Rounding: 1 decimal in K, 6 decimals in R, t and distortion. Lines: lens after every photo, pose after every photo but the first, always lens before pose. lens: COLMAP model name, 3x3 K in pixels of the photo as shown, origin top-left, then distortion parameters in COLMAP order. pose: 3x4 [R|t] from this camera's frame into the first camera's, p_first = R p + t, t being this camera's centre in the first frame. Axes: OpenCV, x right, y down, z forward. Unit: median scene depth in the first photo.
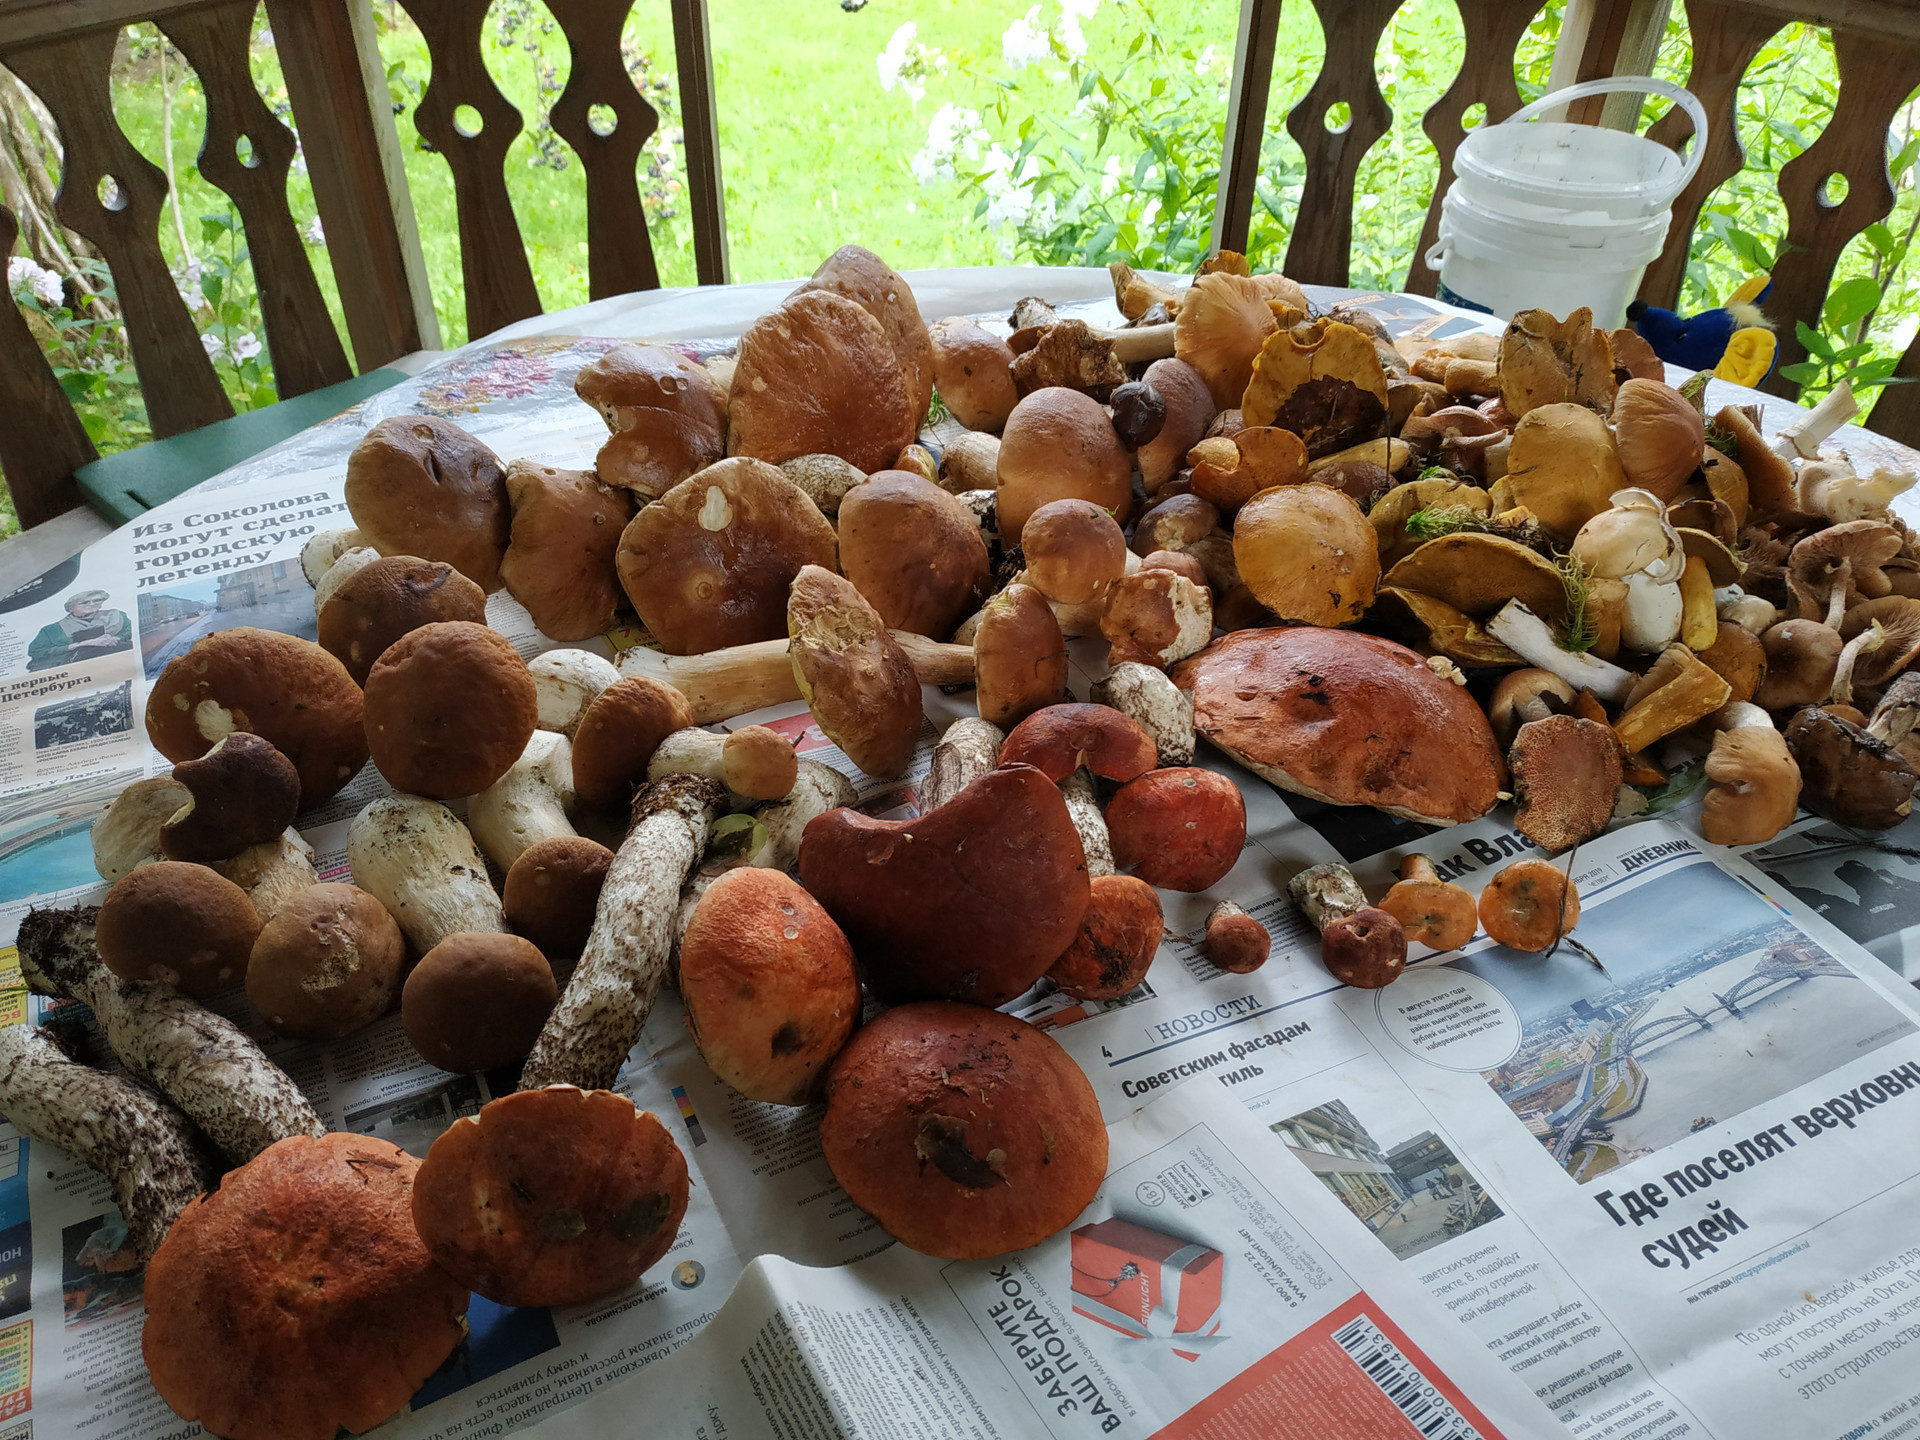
lens RADIAL K [[1355.8, 0, 955.7], [0, 1355.8, 777.0], [0, 0, 1]] dist [0.006673, -0.019345]
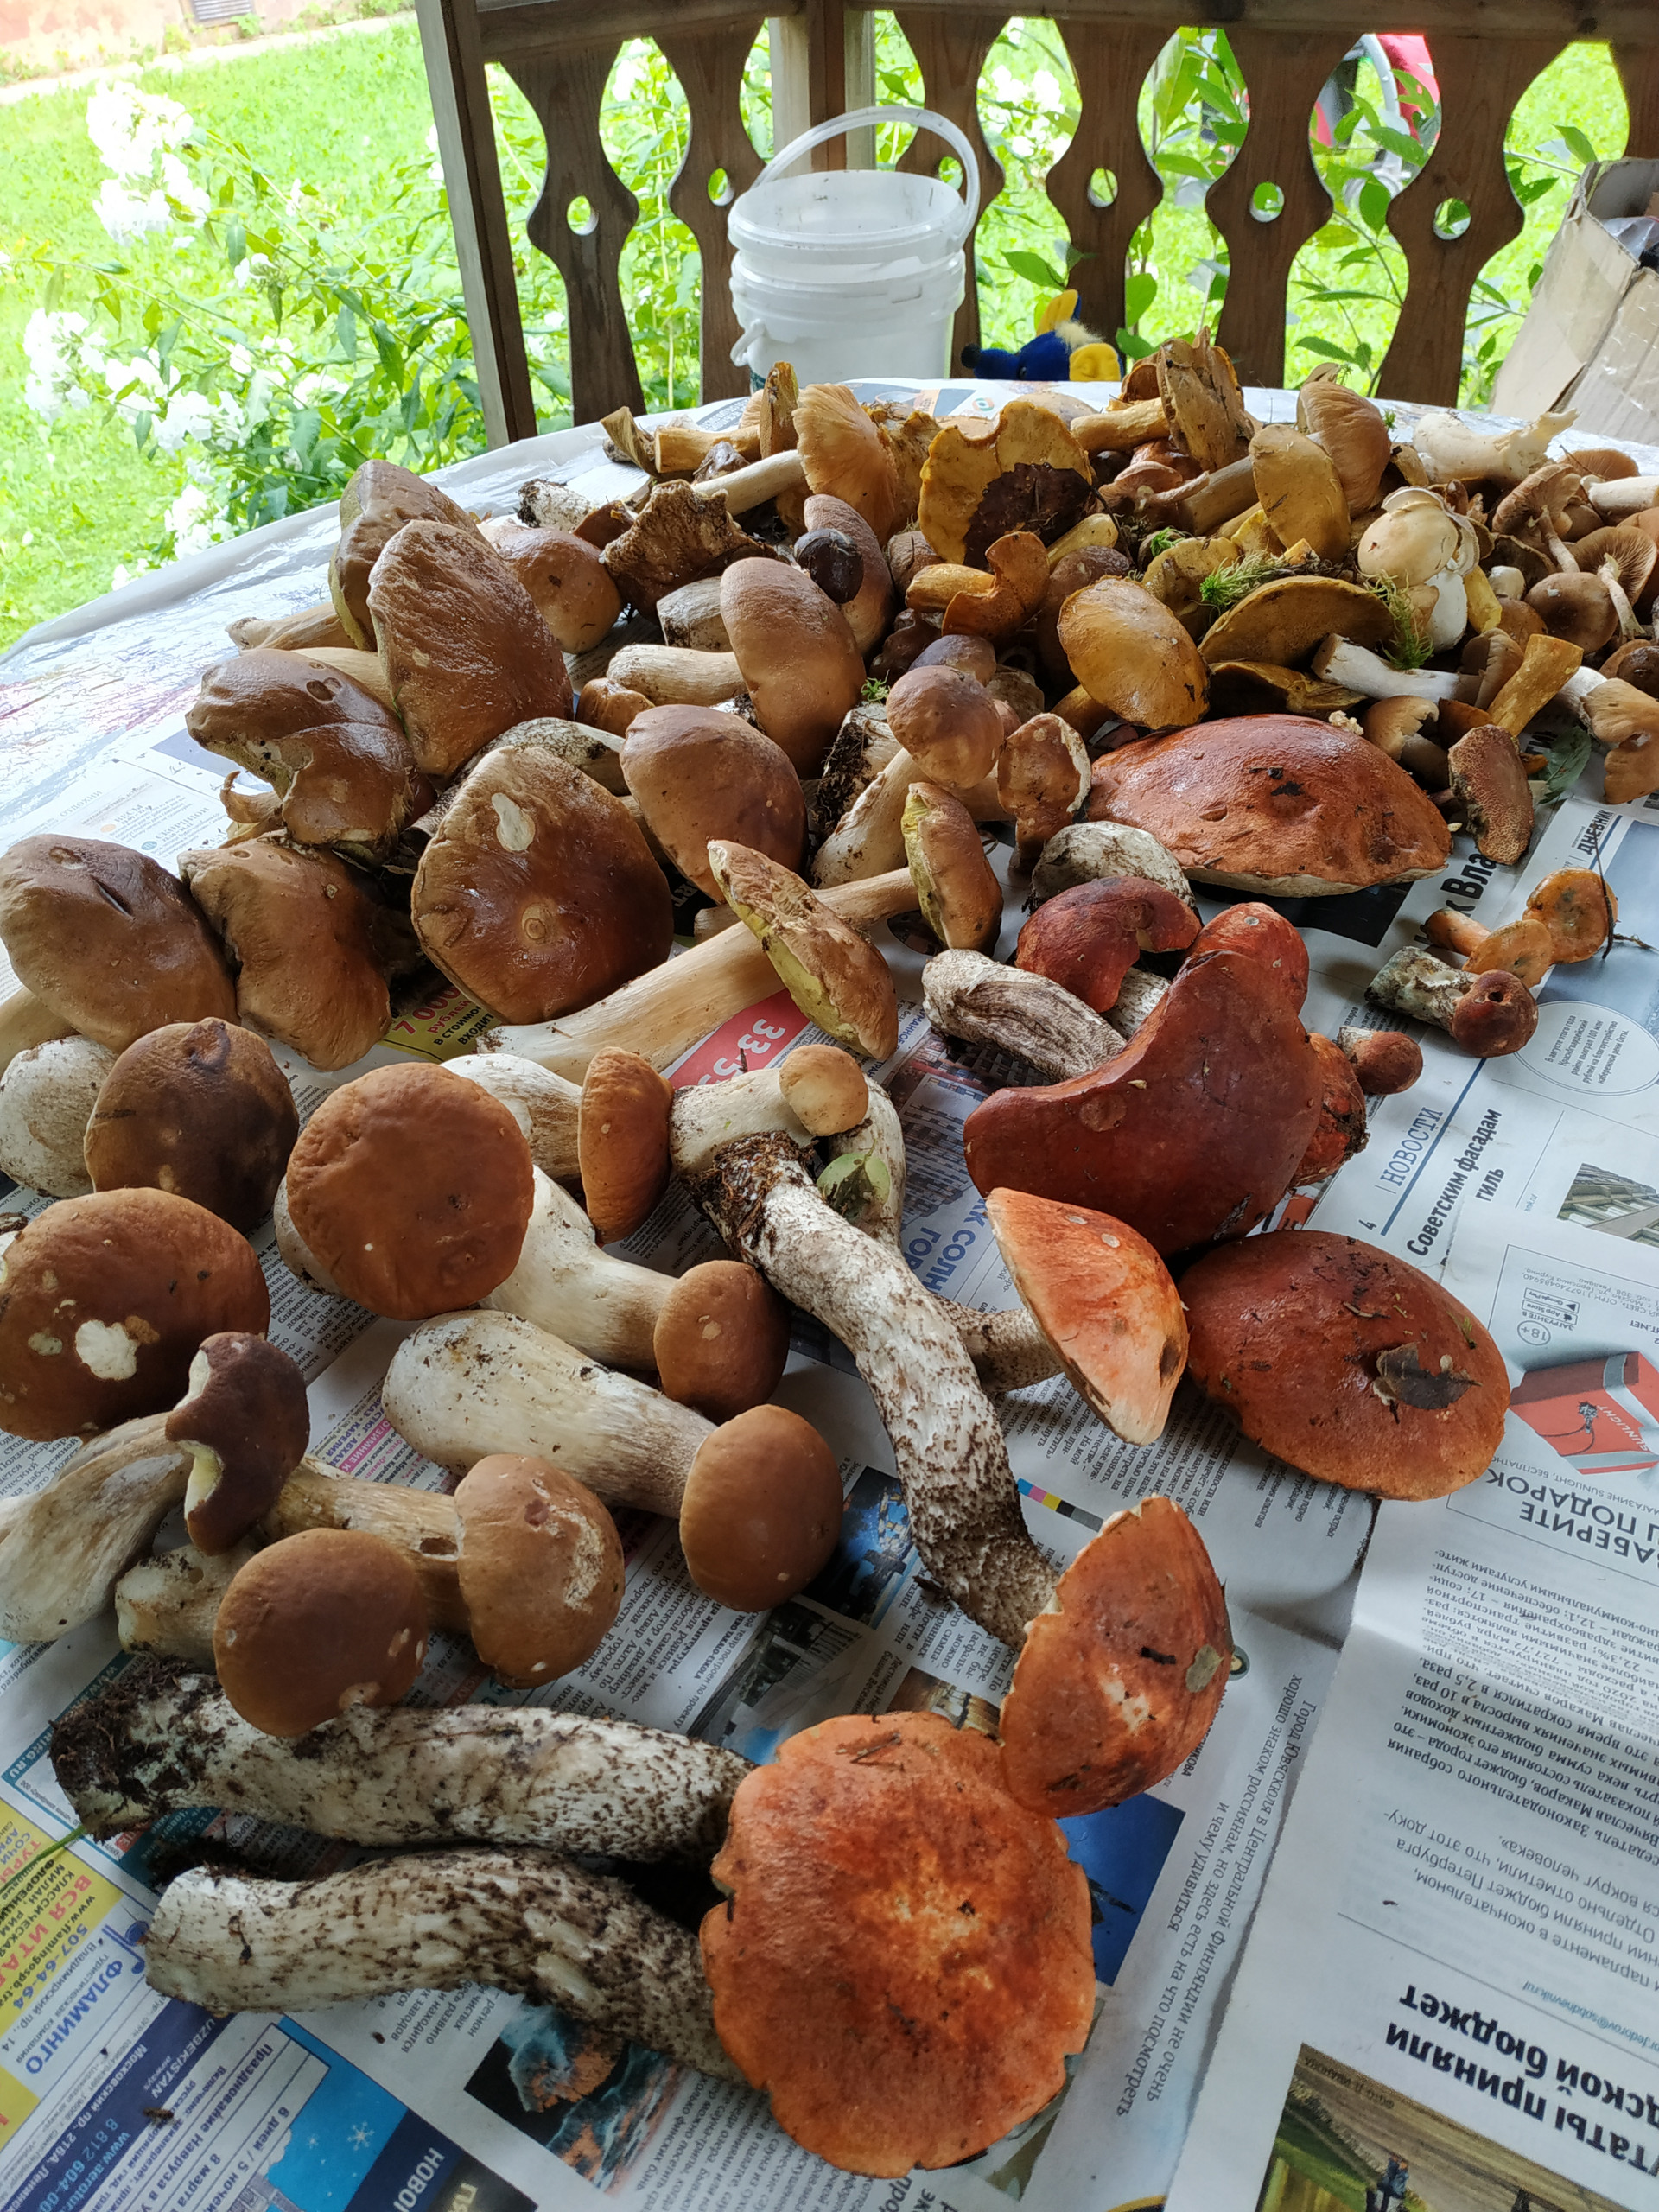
lens RADIAL K [[1543.8, 0, 829.5], [0, 1543.8, 1106.0], [0, 0, 1]] dist [-0.010176, 0.000985]
pose [[0.851562, -0.390167, 0.350161, -0.391002], [0.369042, 0.920526, 0.128218, -0.097749], [-0.372359, 0.020039, 0.927873, 0.144970]]
